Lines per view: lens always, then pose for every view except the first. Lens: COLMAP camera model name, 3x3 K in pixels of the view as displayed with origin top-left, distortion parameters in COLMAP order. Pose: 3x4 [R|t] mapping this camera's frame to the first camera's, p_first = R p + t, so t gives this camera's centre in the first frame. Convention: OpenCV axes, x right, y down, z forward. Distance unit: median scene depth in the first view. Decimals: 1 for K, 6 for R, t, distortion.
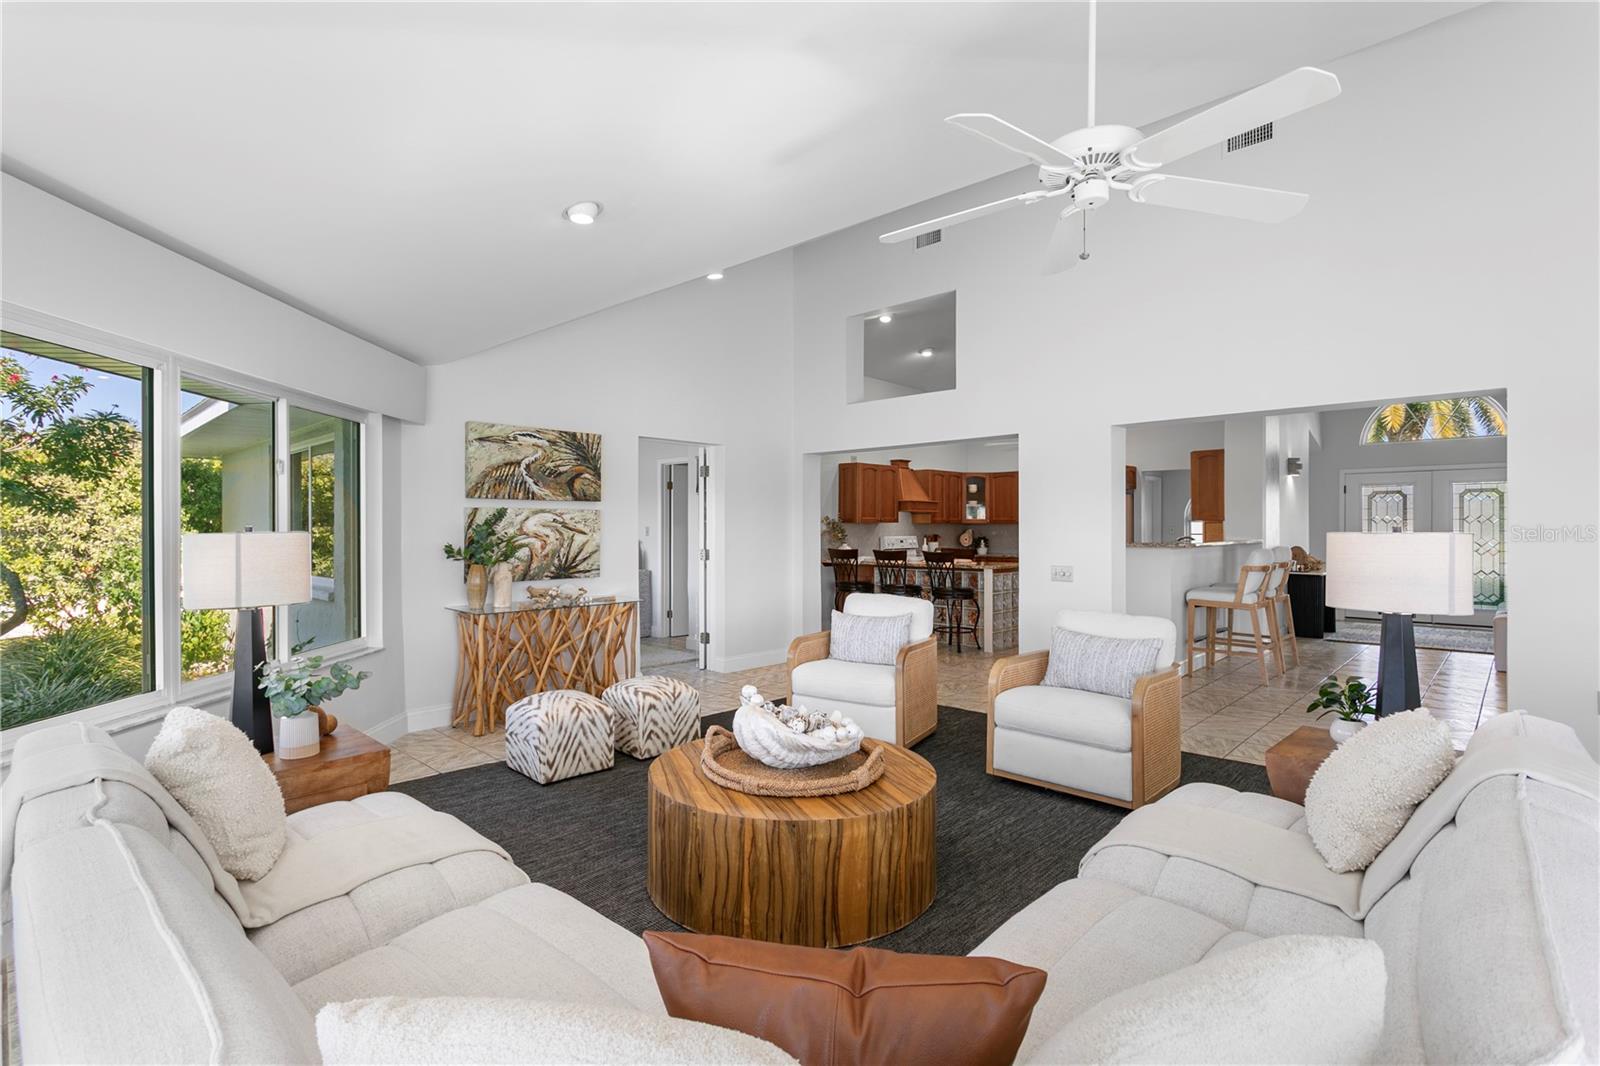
lens RADIAL K [[761.2, 0, 782.3], [0, 761.2, 529.9], [0, 0, 1]] dist [0.001302, 0.001207]
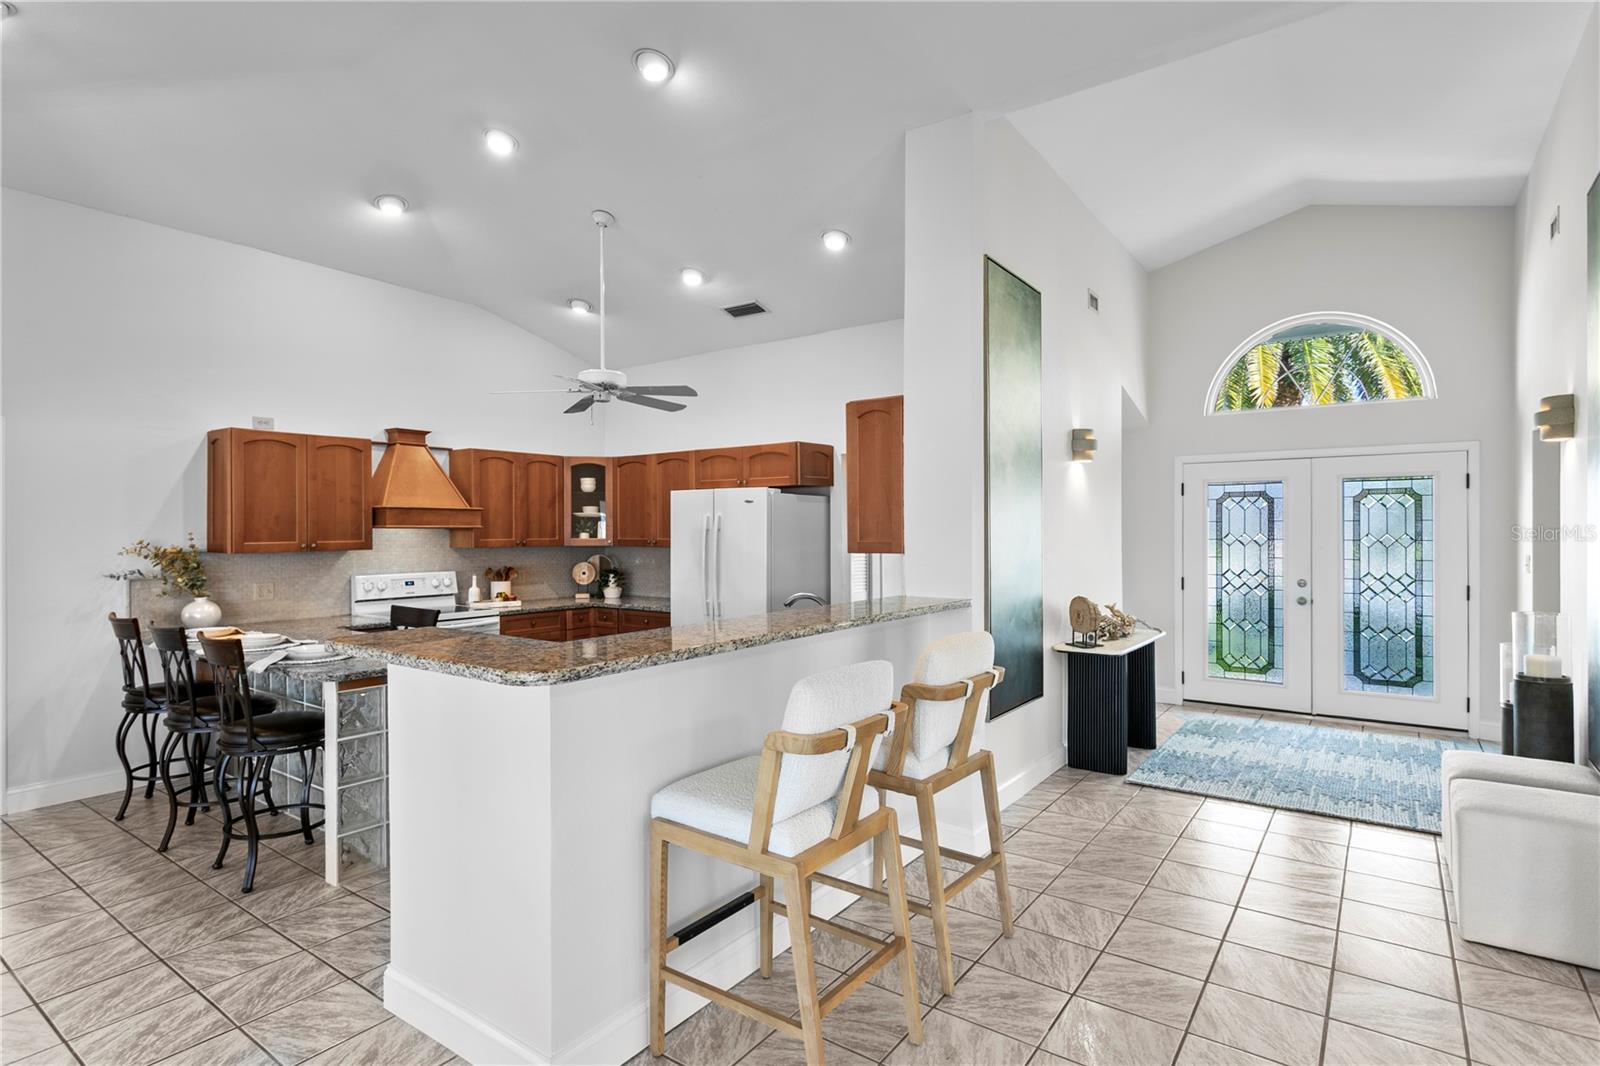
lens RADIAL K [[798.2, 0, 787.0], [0, 798.2, 532.4], [0, 0, 1]] dist [-0.004282, -0.000151]
pose [[0.991393, -0.002141, 0.130902, 0.345142], [0.002494, 0.999994, -0.002533, -0.018143], [-0.130896, 0.002838, 0.991392, 0.413628]]
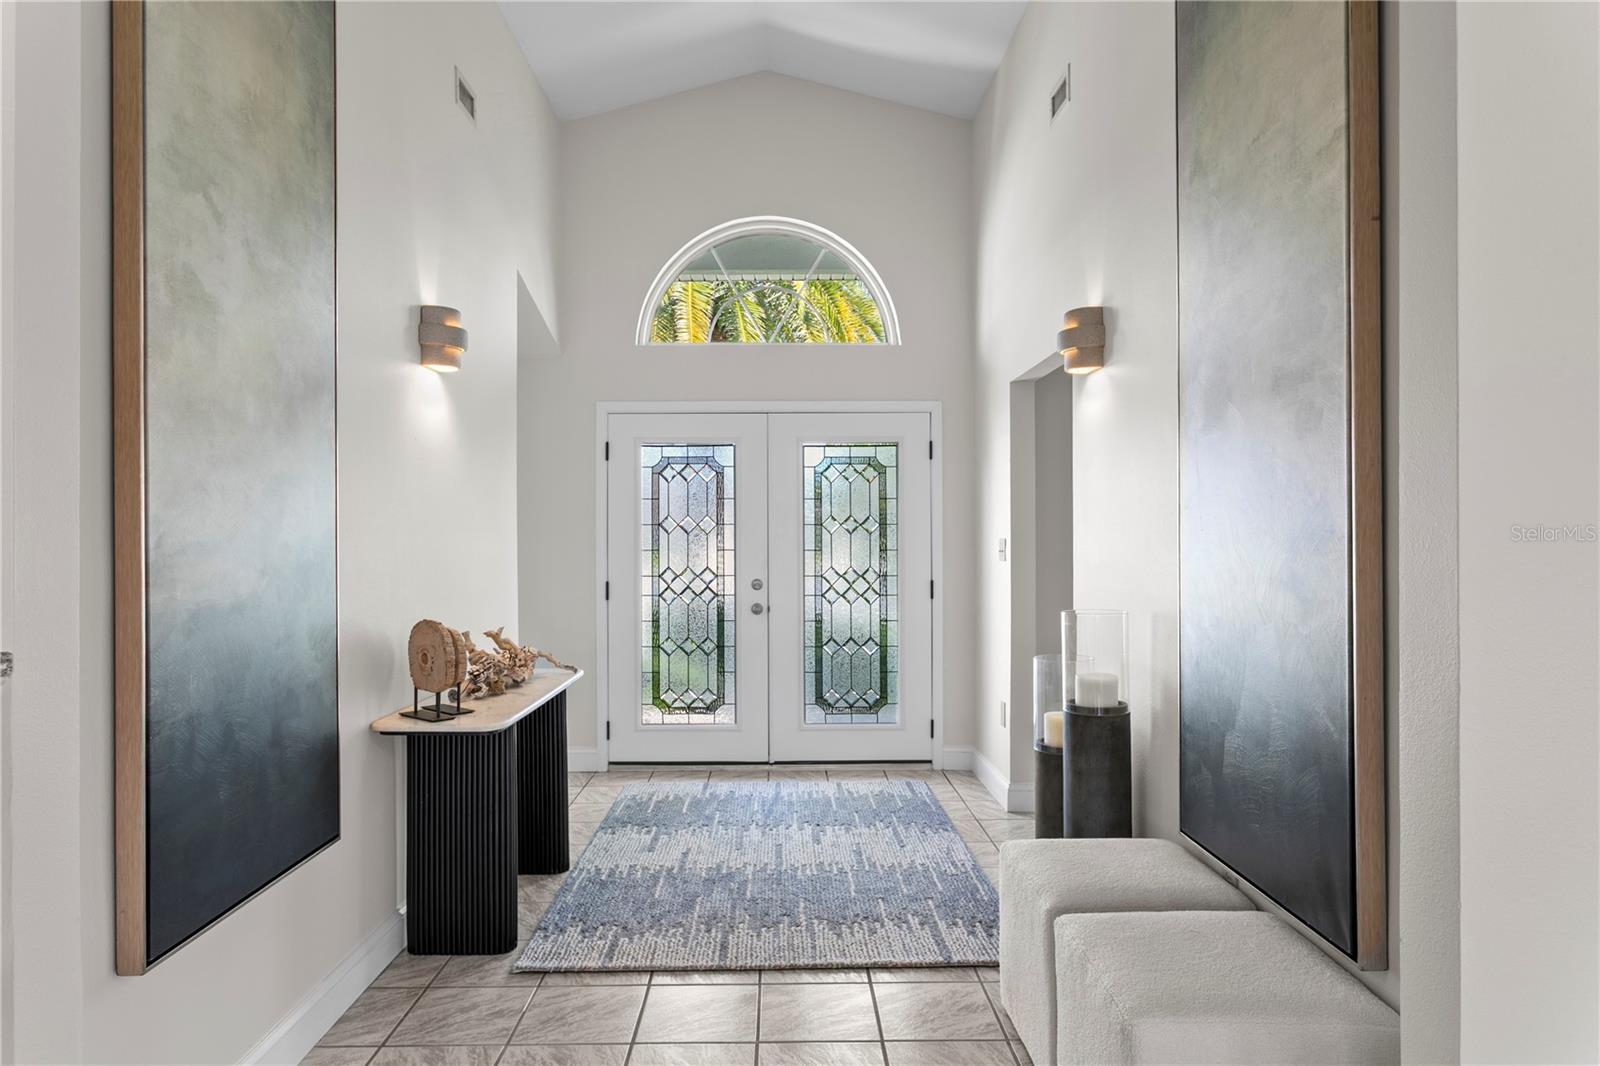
lens RADIAL K [[972.4, 0, 779.3], [0, 972.4, 534.6], [0, 0, 1]] dist [-0.001455, -0.000508]
pose [[0.717364, -0.001817, 0.696696, 0.445776], [0.005703, 0.999978, -0.003265, -0.005734], [-0.696675, 0.006316, 0.717359, 0.567287]]
